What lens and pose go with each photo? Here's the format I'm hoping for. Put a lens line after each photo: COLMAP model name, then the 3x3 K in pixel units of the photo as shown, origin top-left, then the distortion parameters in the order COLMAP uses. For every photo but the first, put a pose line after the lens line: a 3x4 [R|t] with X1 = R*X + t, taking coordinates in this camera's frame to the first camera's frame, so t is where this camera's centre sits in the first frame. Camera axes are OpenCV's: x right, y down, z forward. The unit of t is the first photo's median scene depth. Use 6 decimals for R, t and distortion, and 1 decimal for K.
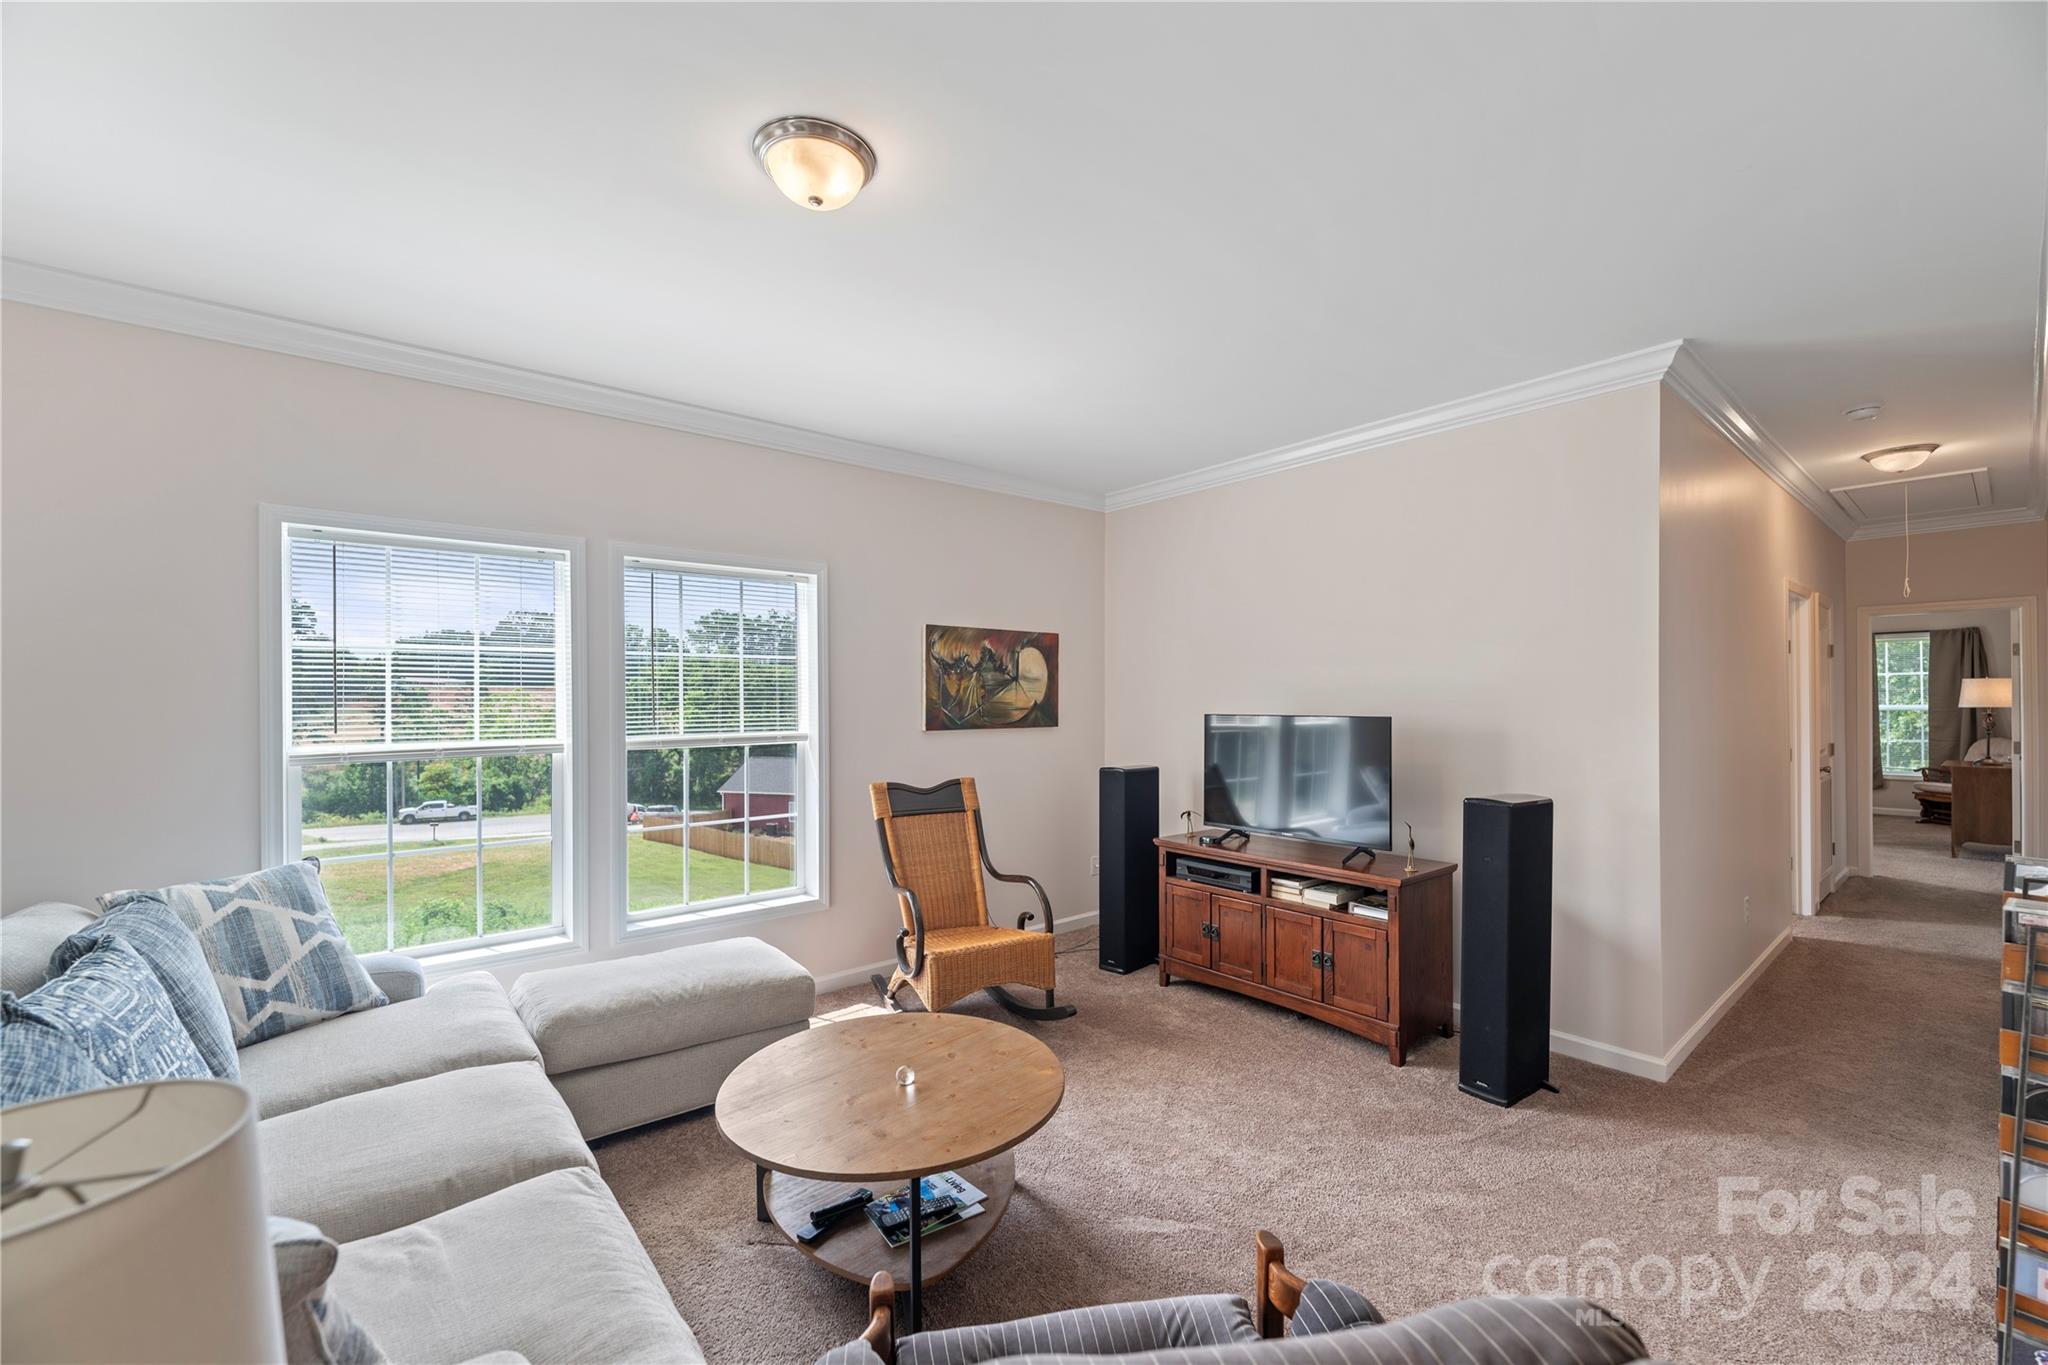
lens RADIAL K [[821.1, 0, 1042.5], [0, 821.1, 695.4], [0, 0, 1]] dist [-0.000906, -0.000270]
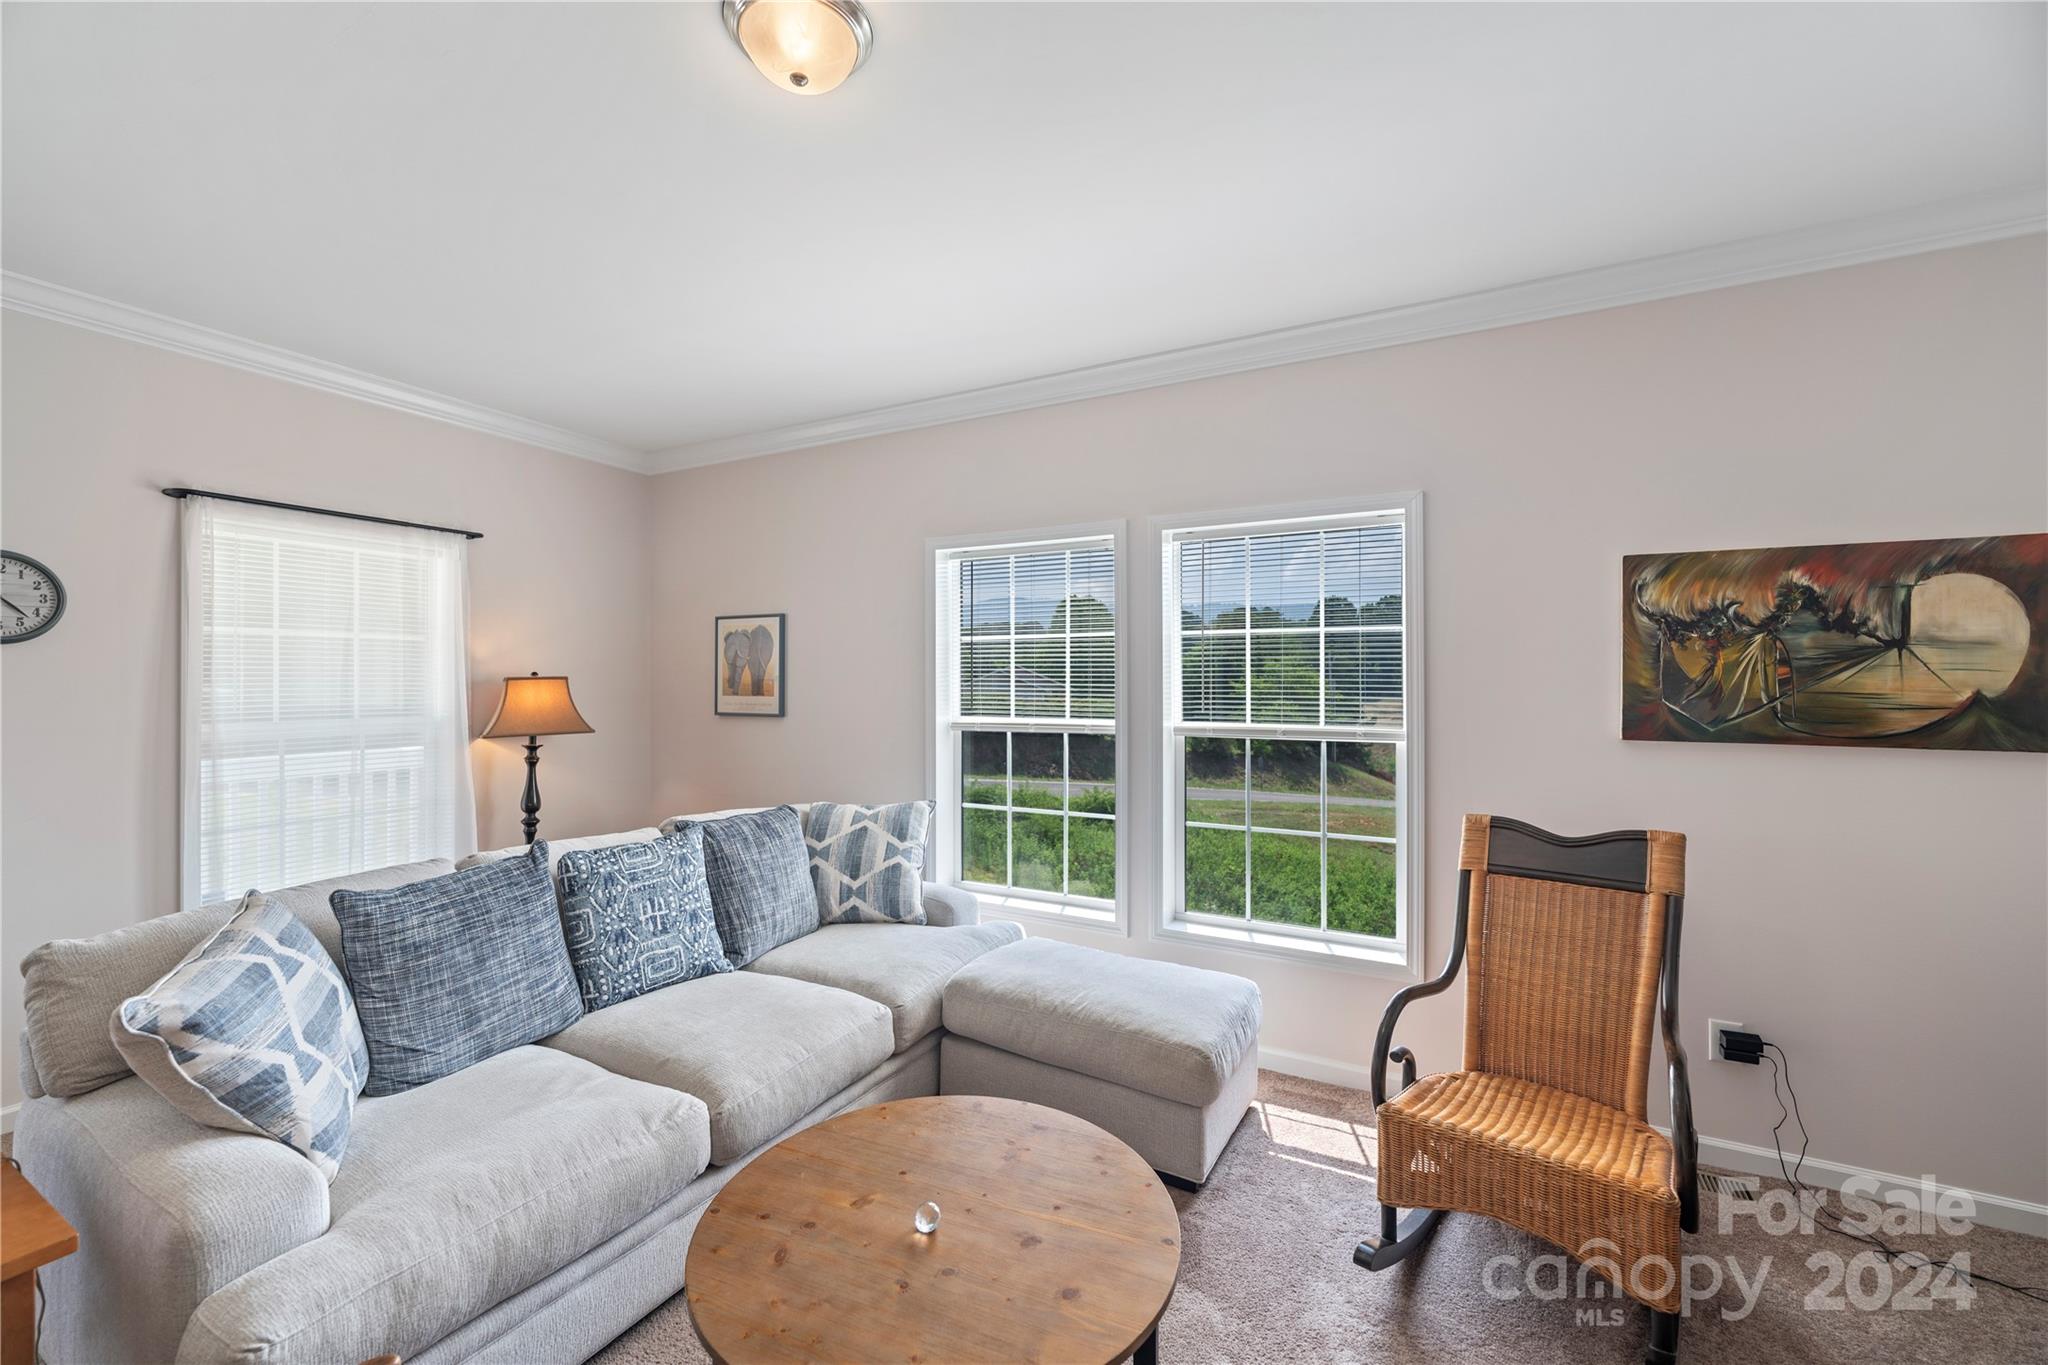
lens RADIAL K [[821.1, 0, 1044.4], [0, 821.1, 683.2], [0, 0, 1]] dist [-0.000906, -0.000270]
pose [[0.370748, 0.001979, -0.928731, 0.240694], [-0.004297, 0.999991, 0.000415, 0.004799], [0.928724, 0.003837, 0.370753, 0.400300]]
